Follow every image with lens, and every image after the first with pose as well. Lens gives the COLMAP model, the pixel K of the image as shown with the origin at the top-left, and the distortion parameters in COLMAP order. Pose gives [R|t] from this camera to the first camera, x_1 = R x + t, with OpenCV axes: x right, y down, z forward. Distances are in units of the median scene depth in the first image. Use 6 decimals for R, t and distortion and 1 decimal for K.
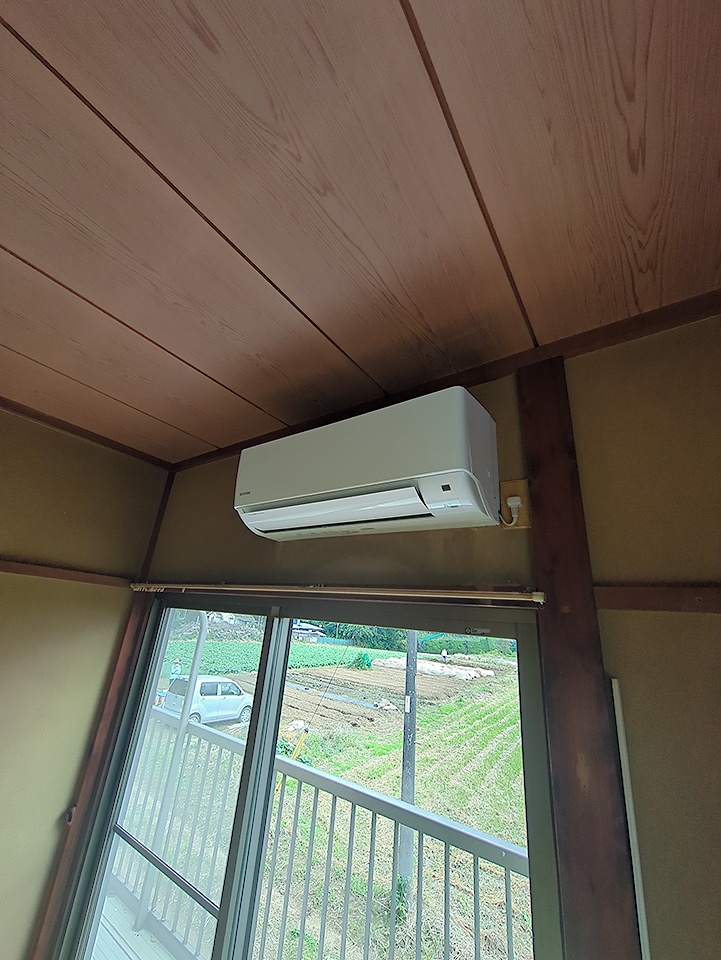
lens RADIAL K [[379.3, 0, 363.4], [0, 379.3, 483.1], [0, 0, 1]] dist [-0.003638, 0.001091]
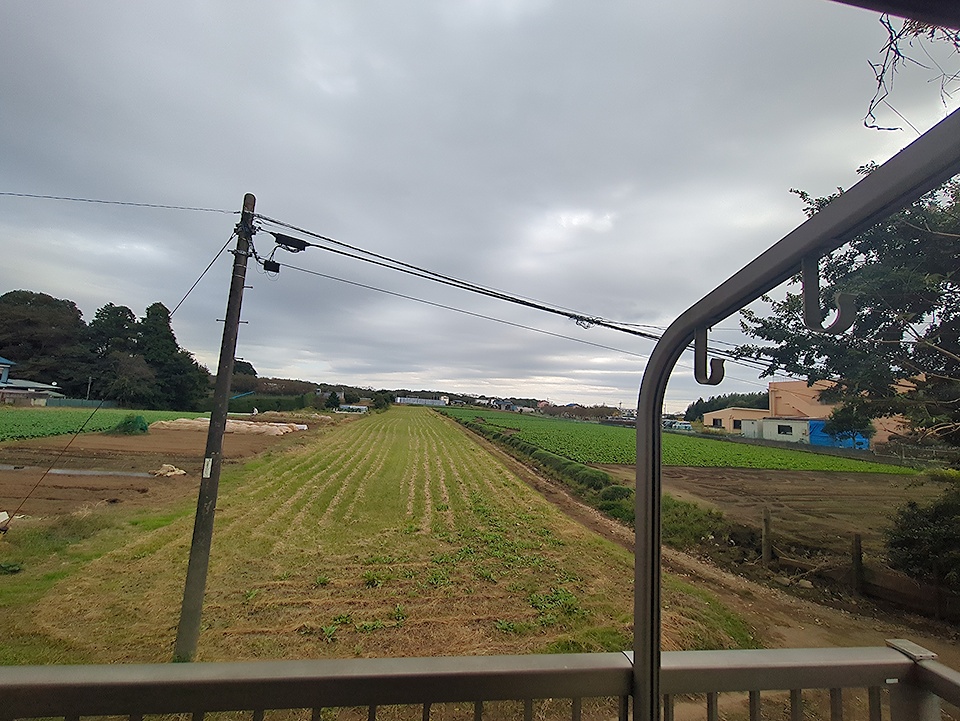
lens RADIAL K [[379.3, 0, 485.2], [0, 379.3, 355.7], [0, 0, 1]] dist [-0.003638, 0.001091]
pose [[0.737524, 0.053103, 0.673229, 0.000310], [-0.239076, 0.952874, 0.186747, 0.042834], [-0.631586, -0.298683, 0.715463, 0.079209]]
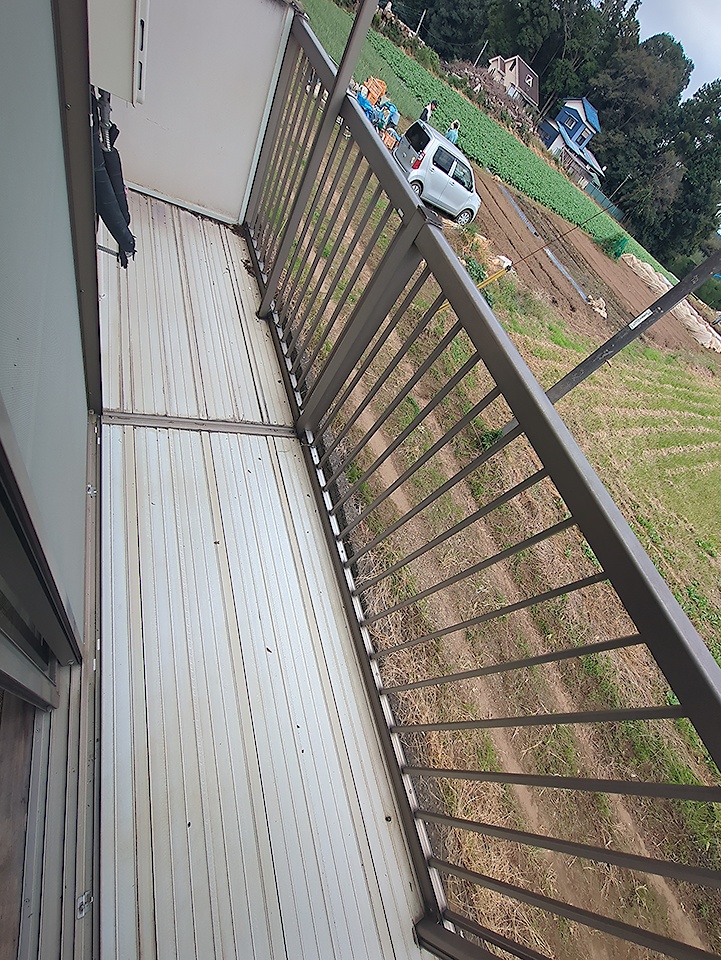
lens RADIAL K [[379.3, 0, 353.1], [0, 379.3, 478.2], [0, 0, 1]] dist [-0.003638, 0.001091]
pose [[0.743403, 0.659990, -0.108468, -0.005681], [-0.184248, 0.357975, 0.915372, 0.069429], [0.642965, -0.660506, 0.387721, 0.090774]]
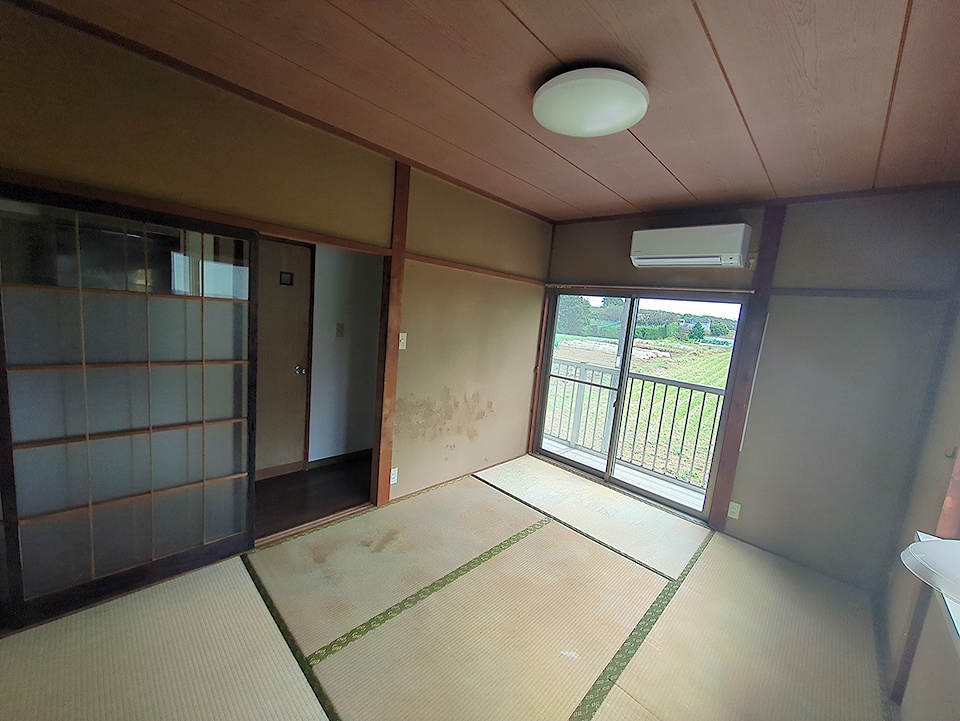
lens RADIAL K [[379.3, 0, 488.7], [0, 379.3, 362.1], [0, 0, 1]] dist [-0.003638, 0.001091]
pose [[0.990060, 0.027185, -0.137990, -0.082431], [0.040618, 0.884065, 0.465596, -0.048272], [0.134650, -0.466573, 0.874173, -0.152452]]
